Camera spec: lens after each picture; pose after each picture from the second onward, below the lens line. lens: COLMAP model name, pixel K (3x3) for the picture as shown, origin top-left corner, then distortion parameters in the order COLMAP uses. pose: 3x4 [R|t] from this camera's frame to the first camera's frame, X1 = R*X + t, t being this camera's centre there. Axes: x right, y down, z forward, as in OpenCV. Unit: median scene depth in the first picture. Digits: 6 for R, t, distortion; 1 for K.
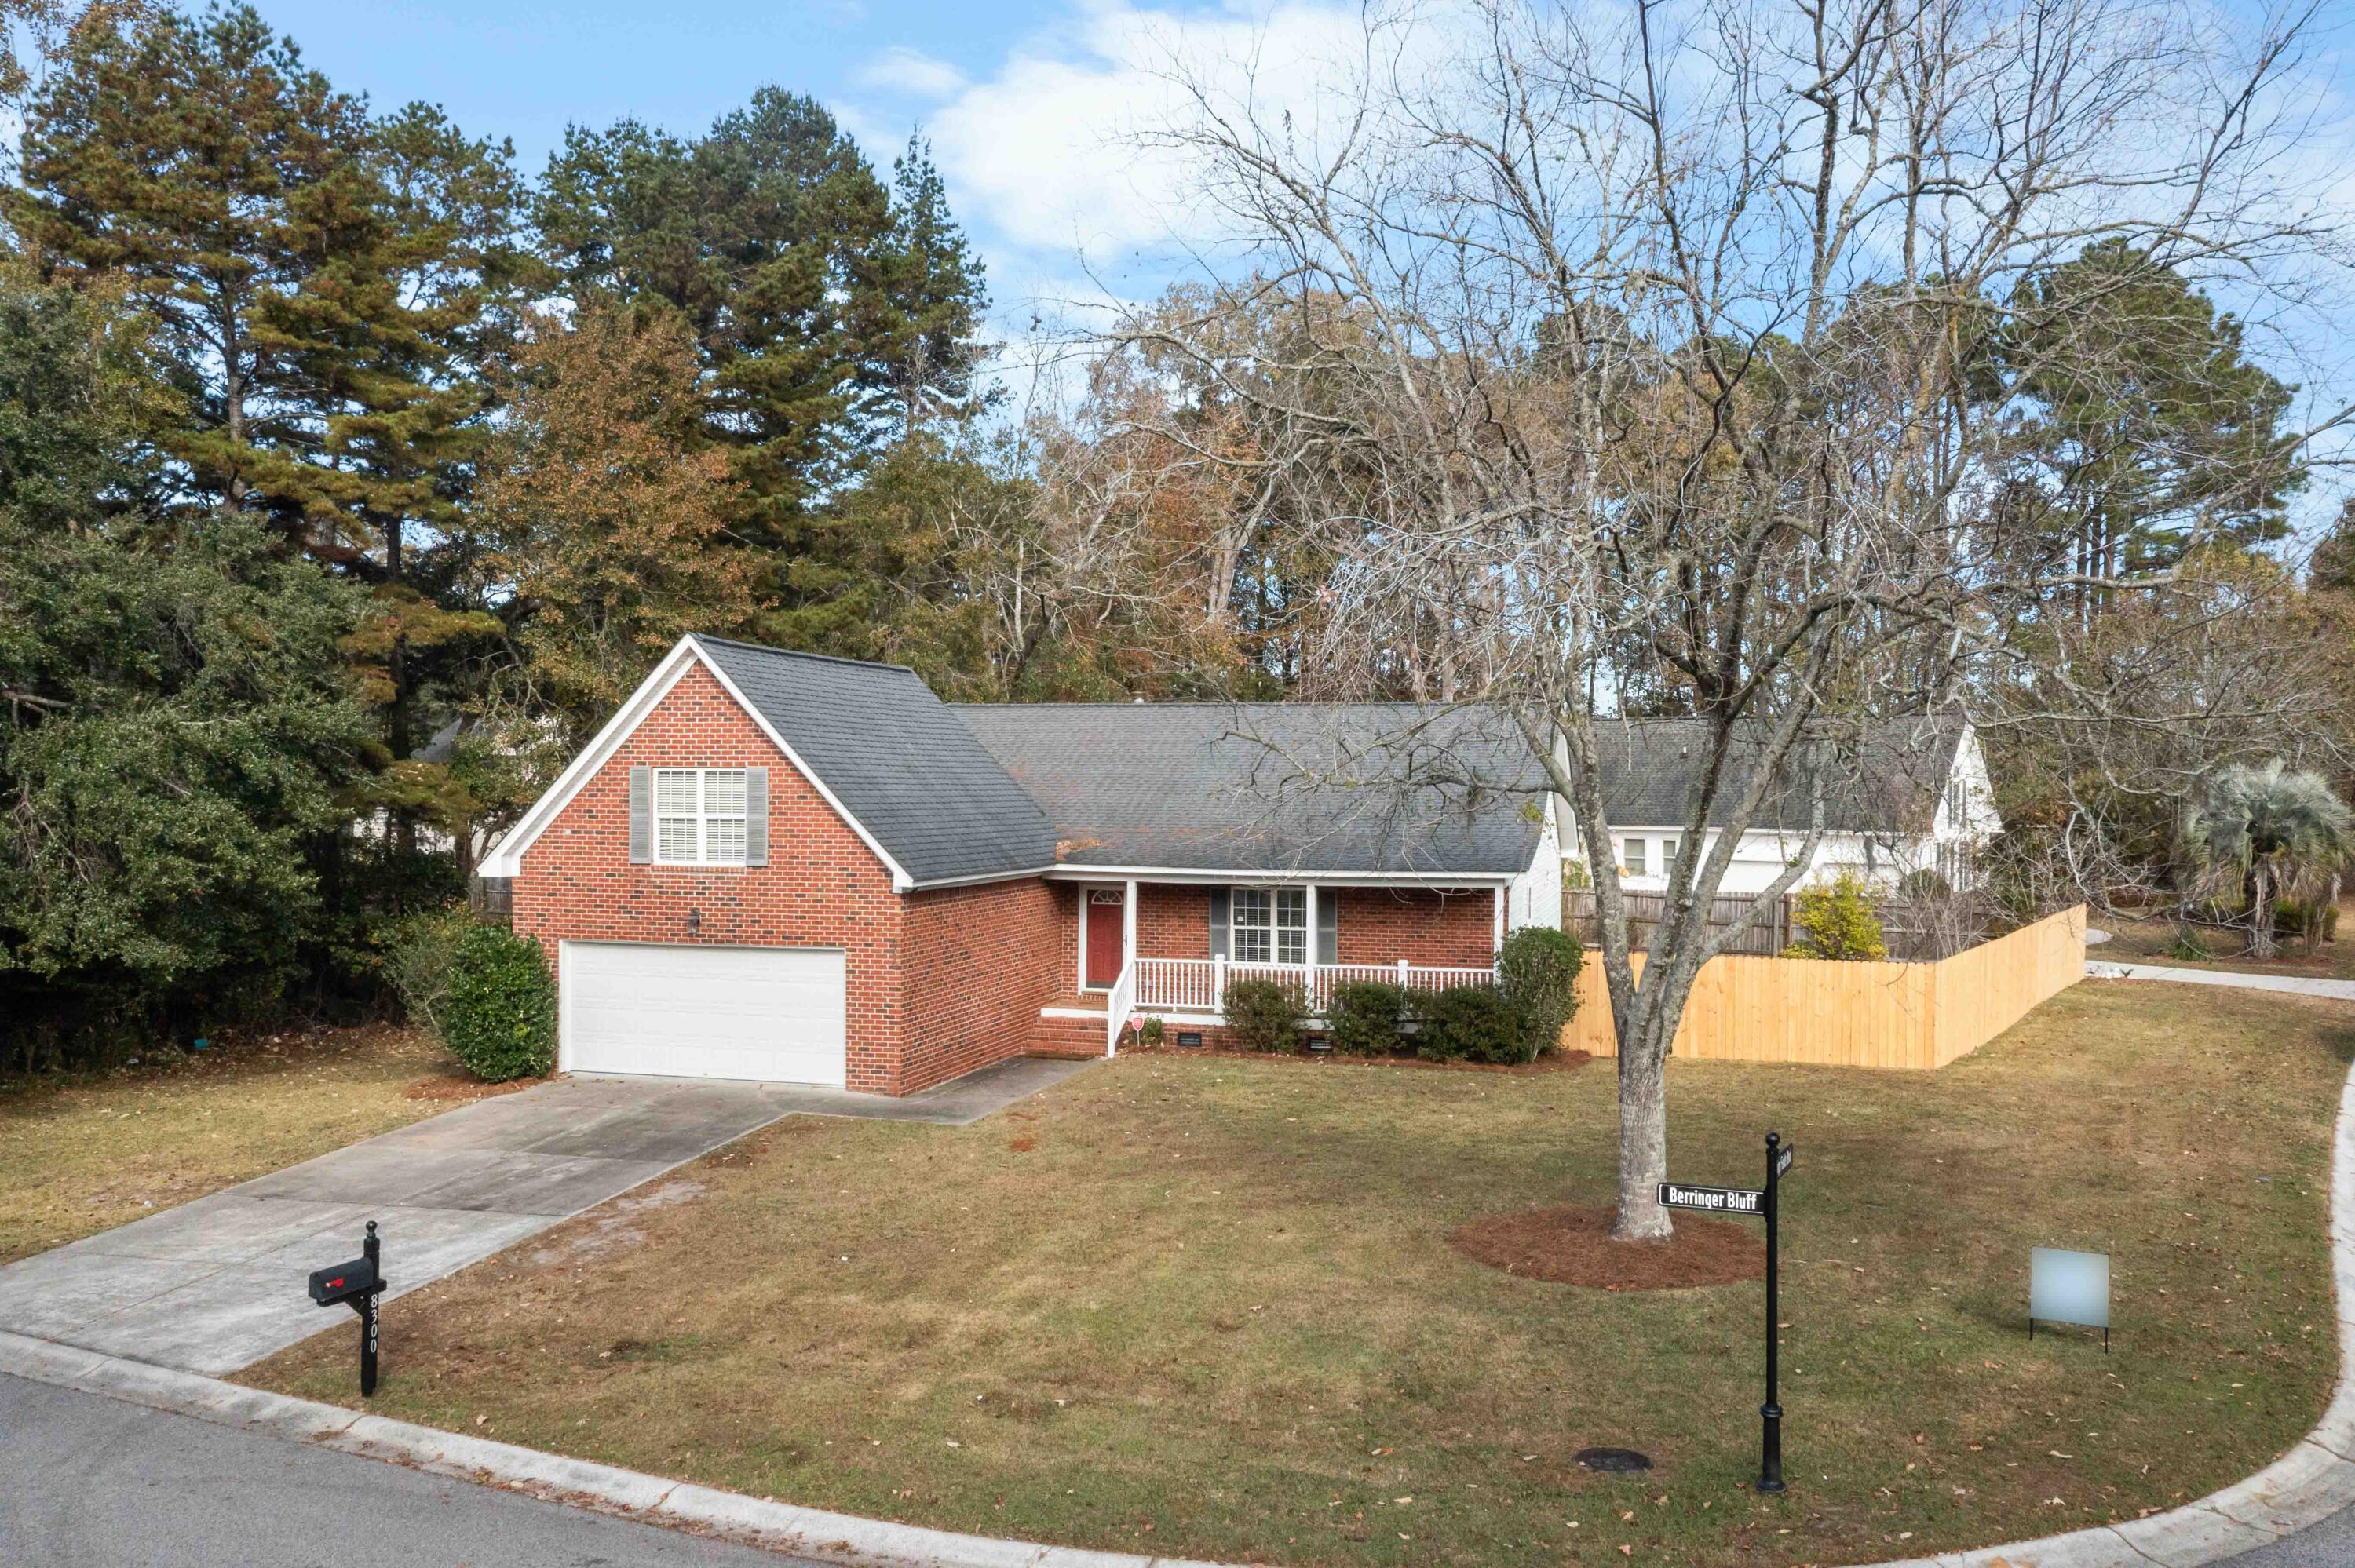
lens RADIAL K [[1877.8, 0, 1177.5], [0, 1877.8, 784.0], [0, 0, 1]] dist [-0.010006, -0.003442]
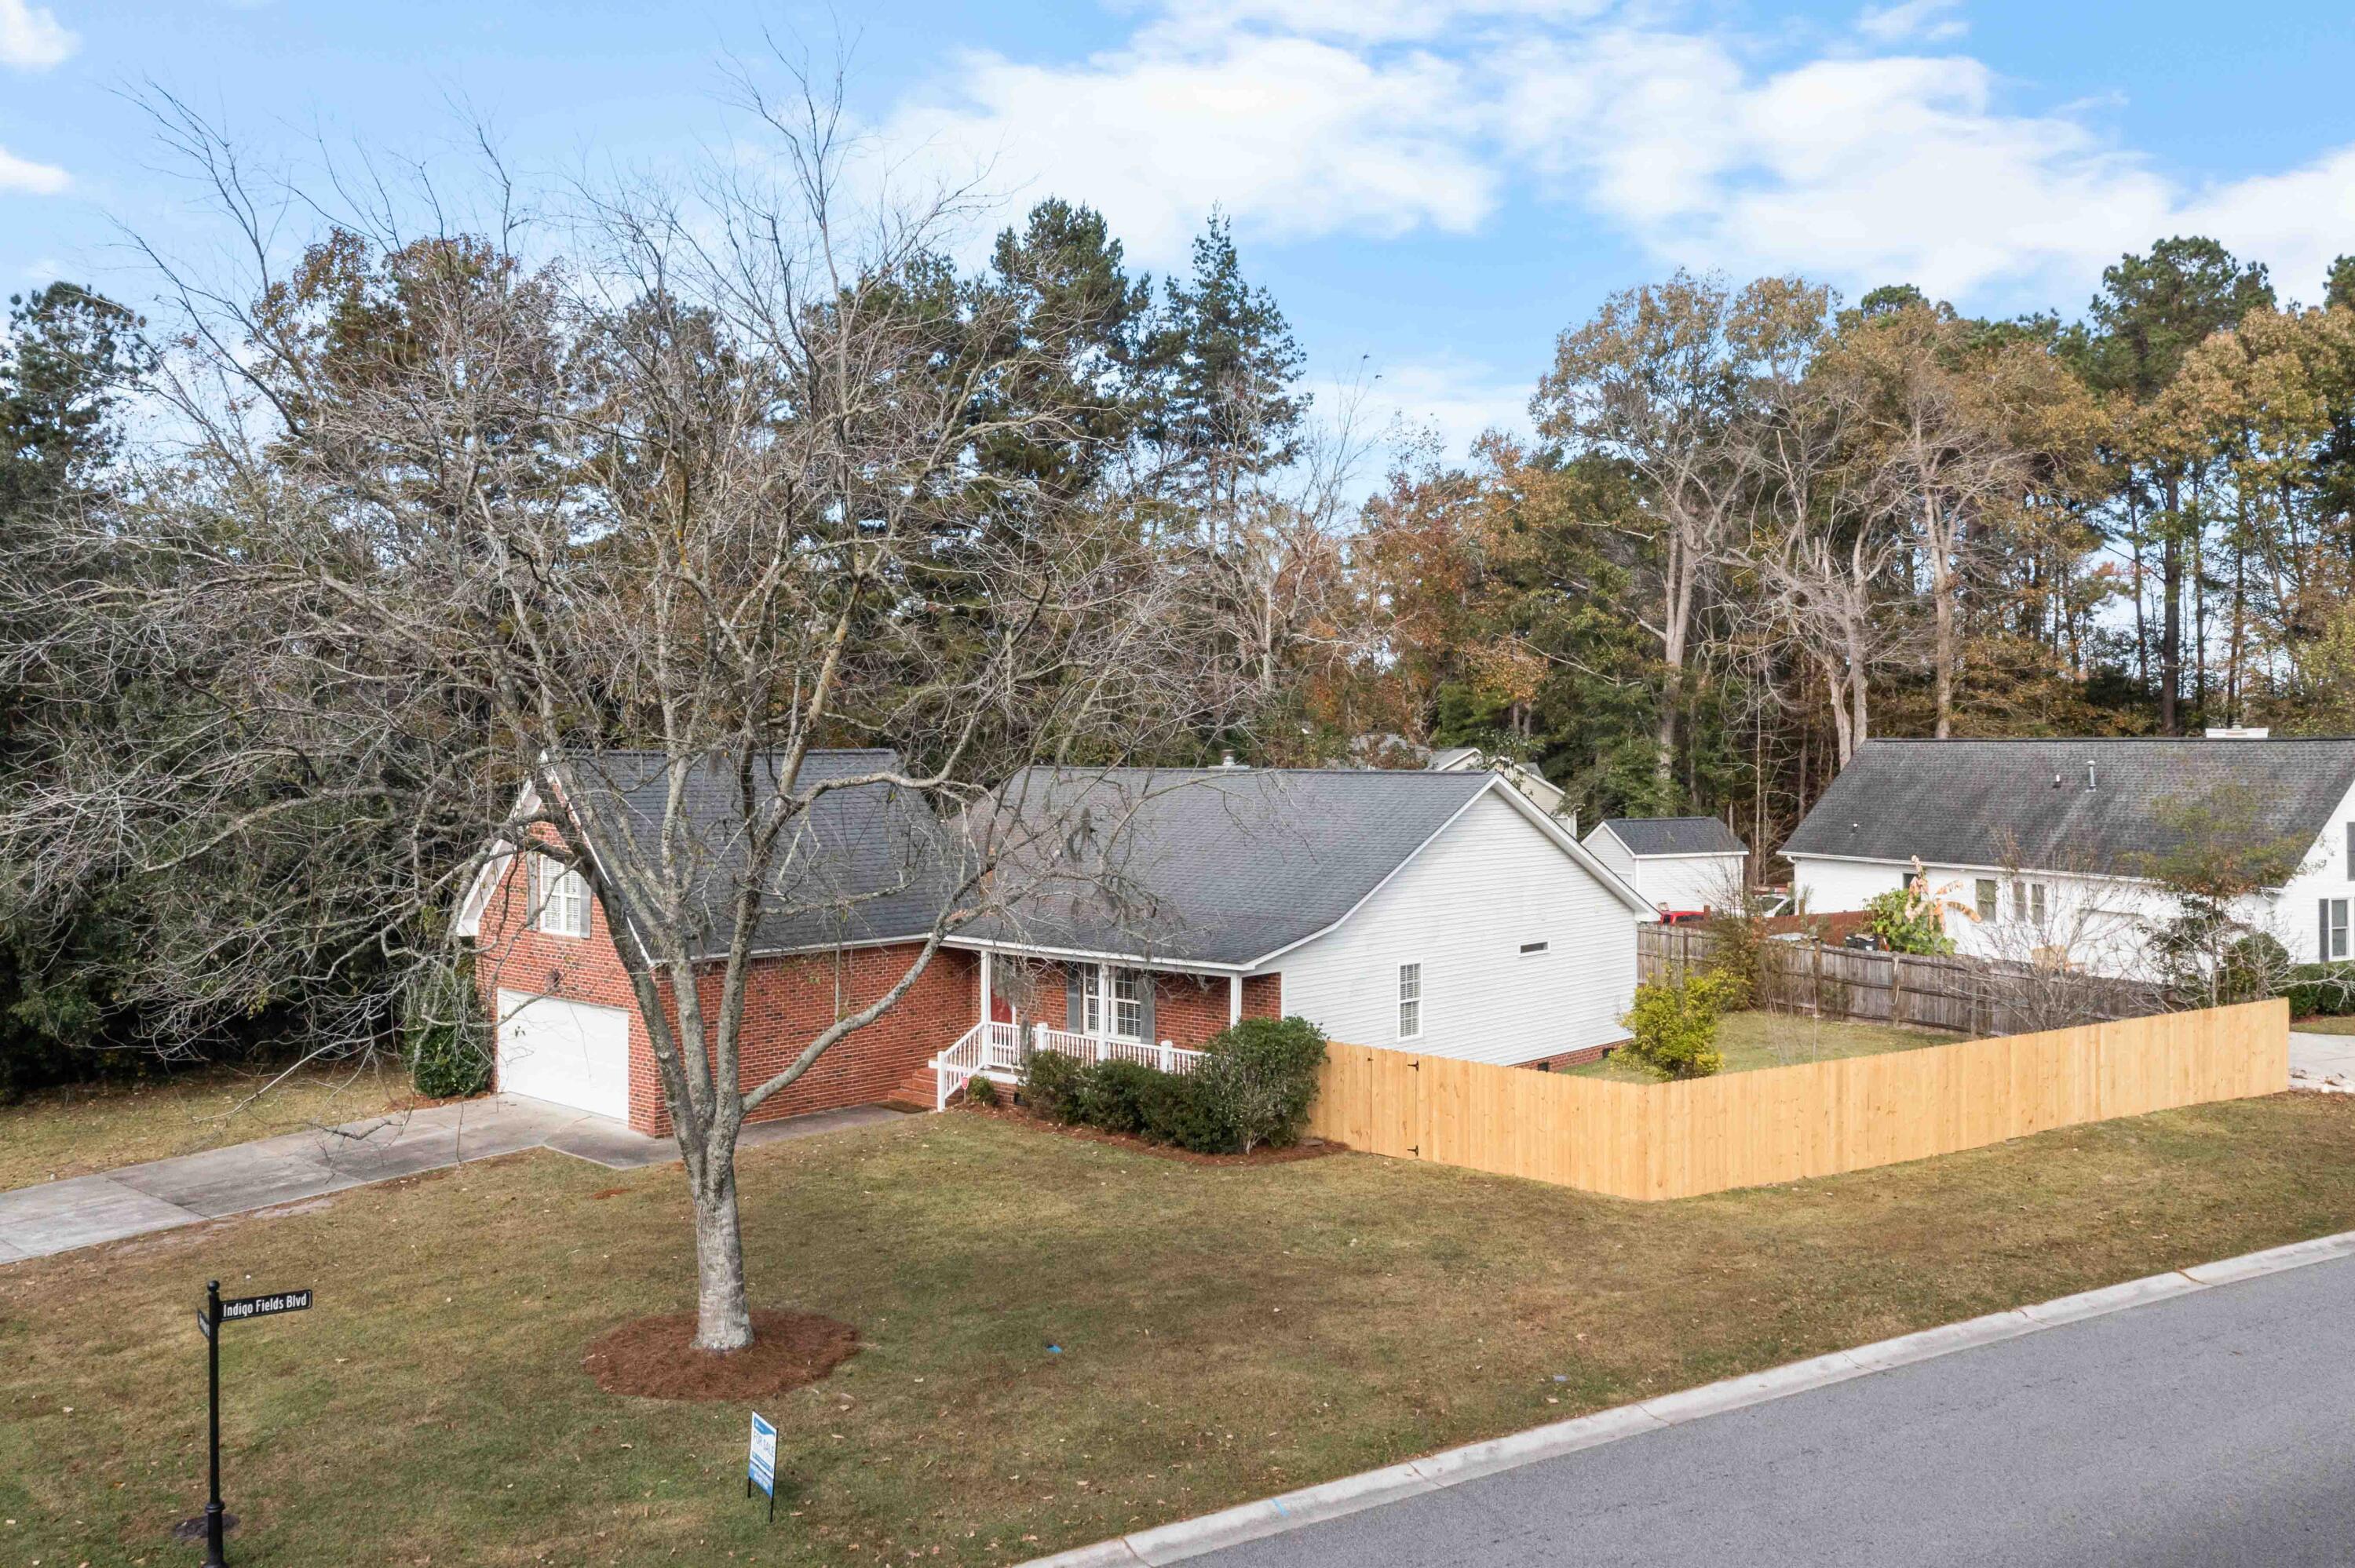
lens RADIAL K [[1846.5, 0, 1171.8], [0, 1846.5, 752.2], [0, 0, 1]] dist [-0.011621, 0.000816]
pose [[0.874665, -0.010198, -0.484621, 0.675281], [0.011620, 0.999932, -0.000069, -0.072292], [0.484589, -0.005571, 0.874724, 0.114600]]
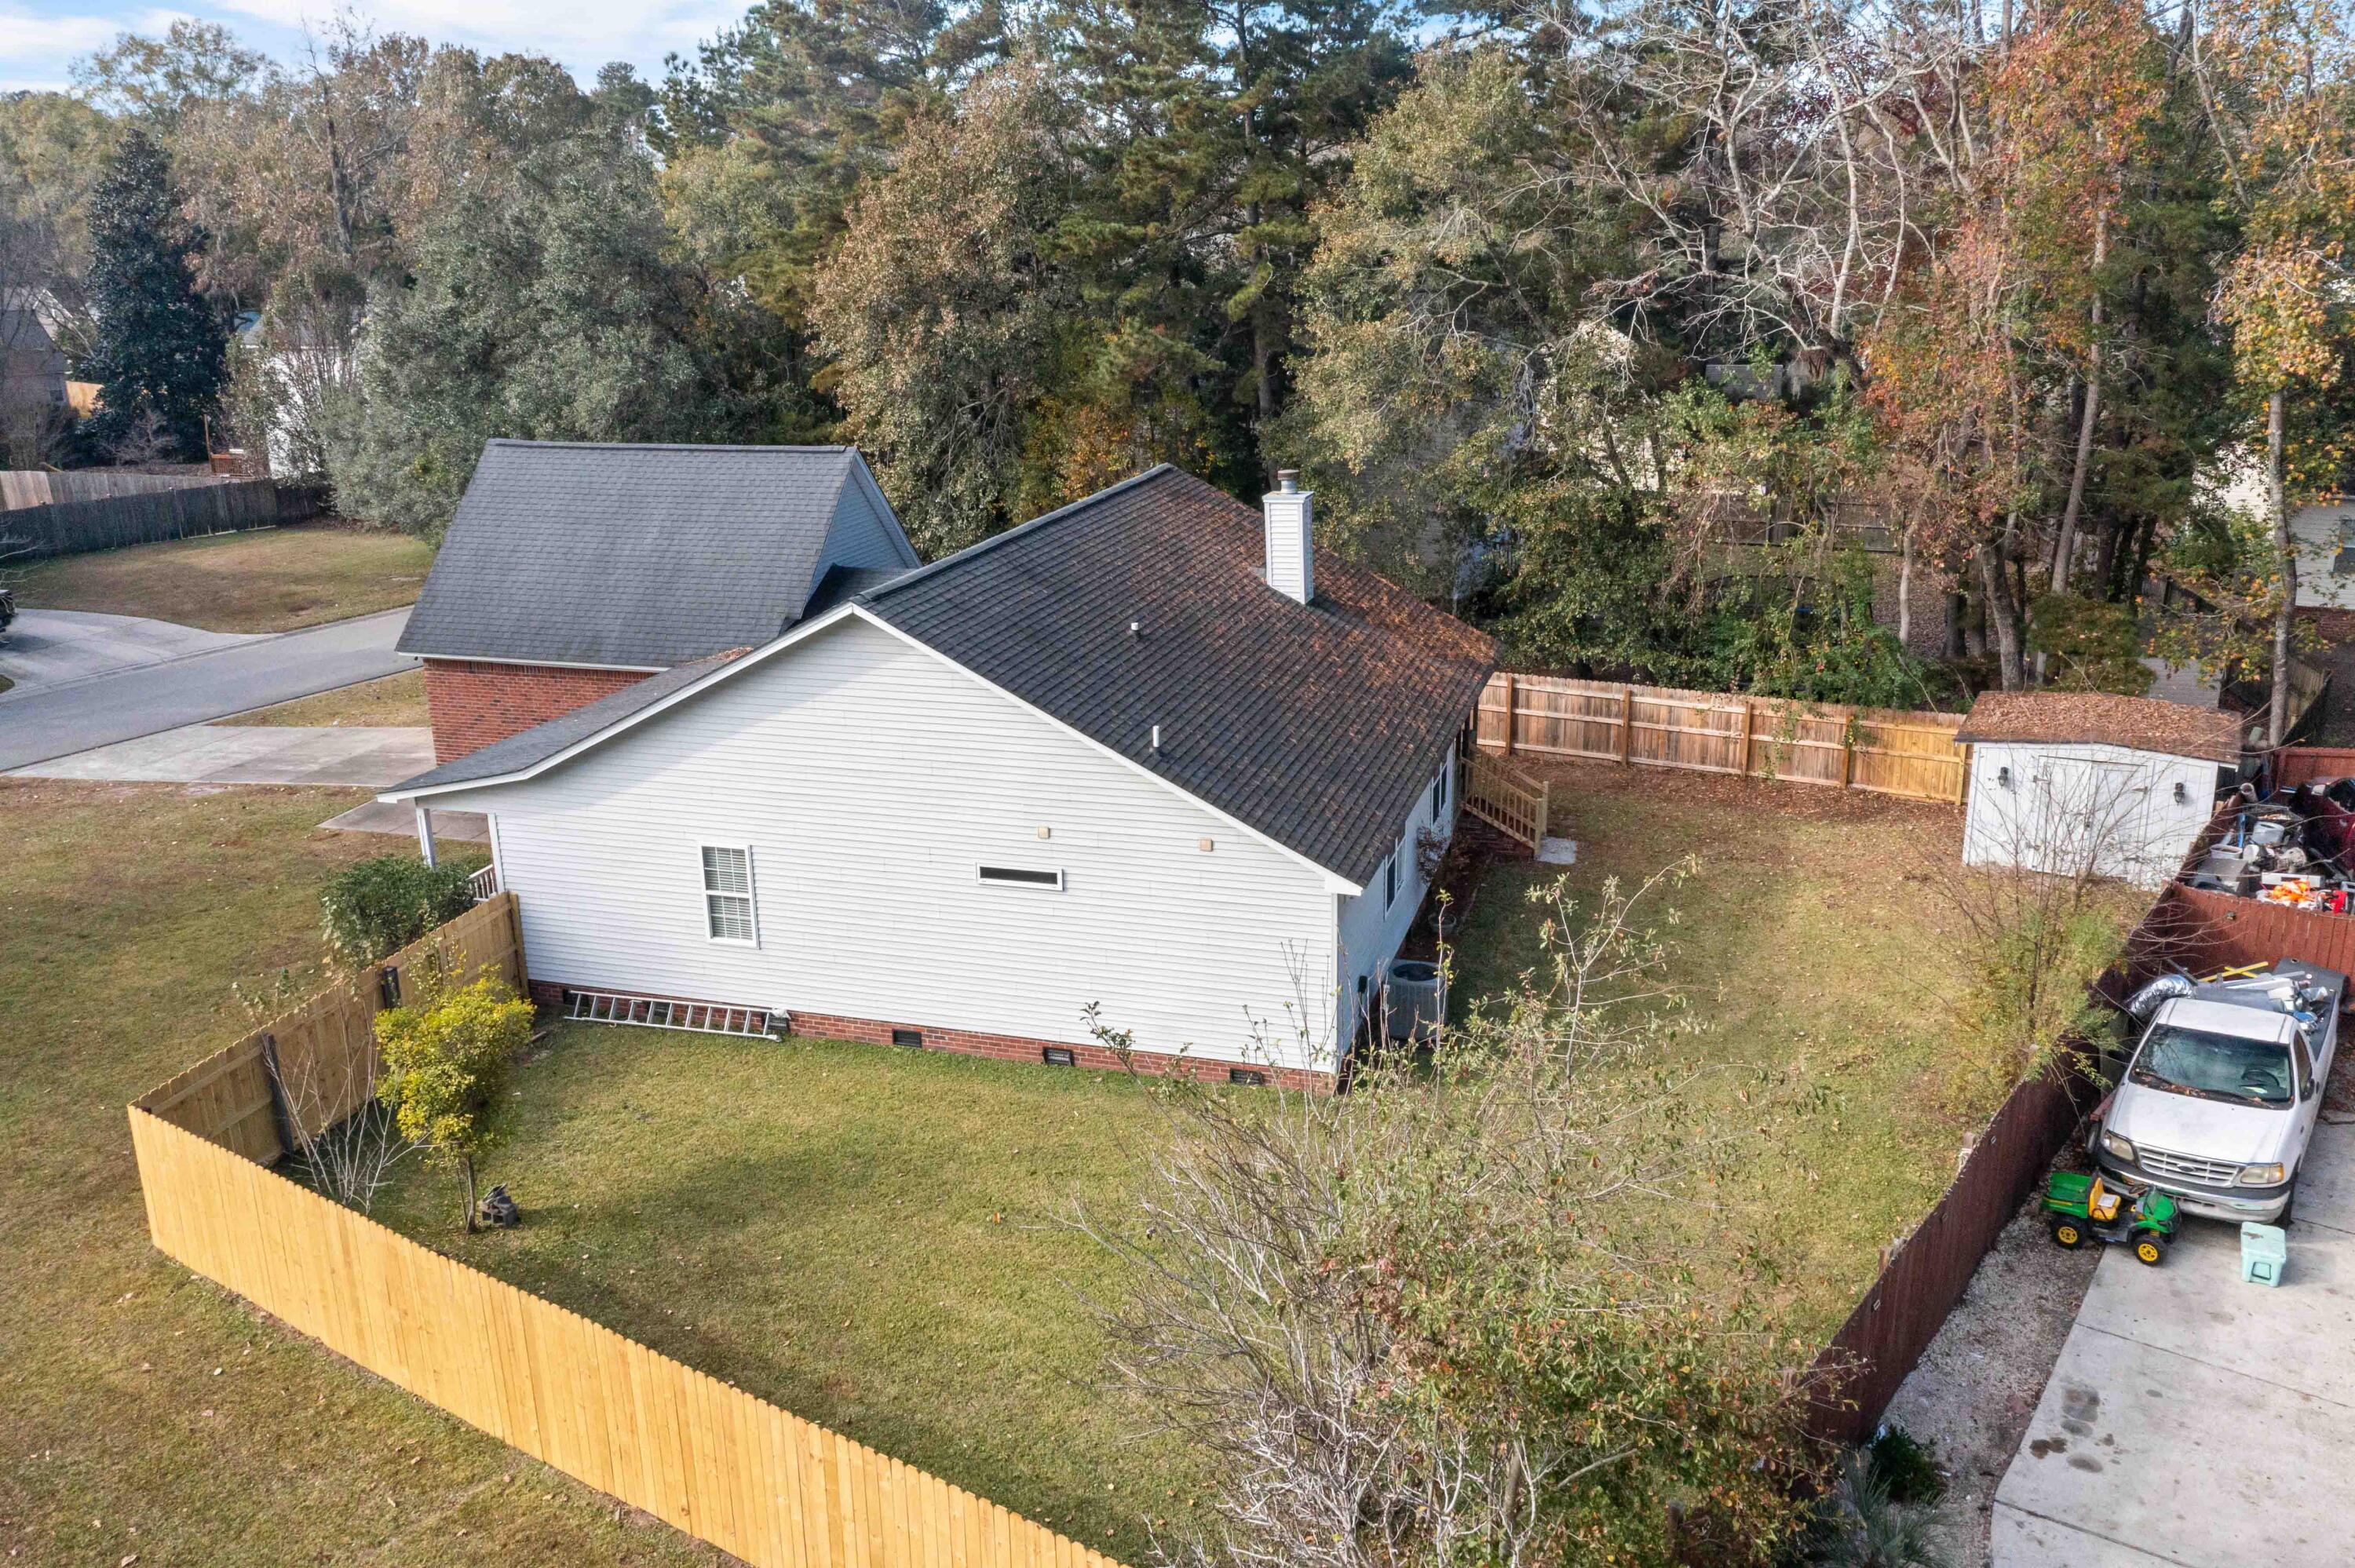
lens RADIAL K [[1877.8, 0, 1177.5], [0, 1877.8, 784.0], [0, 0, 1]] dist [-0.010006, -0.003442]
pose [[-0.061866, 0.294226, -0.953732, 1.043559], [0.030163, 0.955677, 0.292869, -0.211915], [0.997629, -0.010649, -0.067999, 1.503373]]
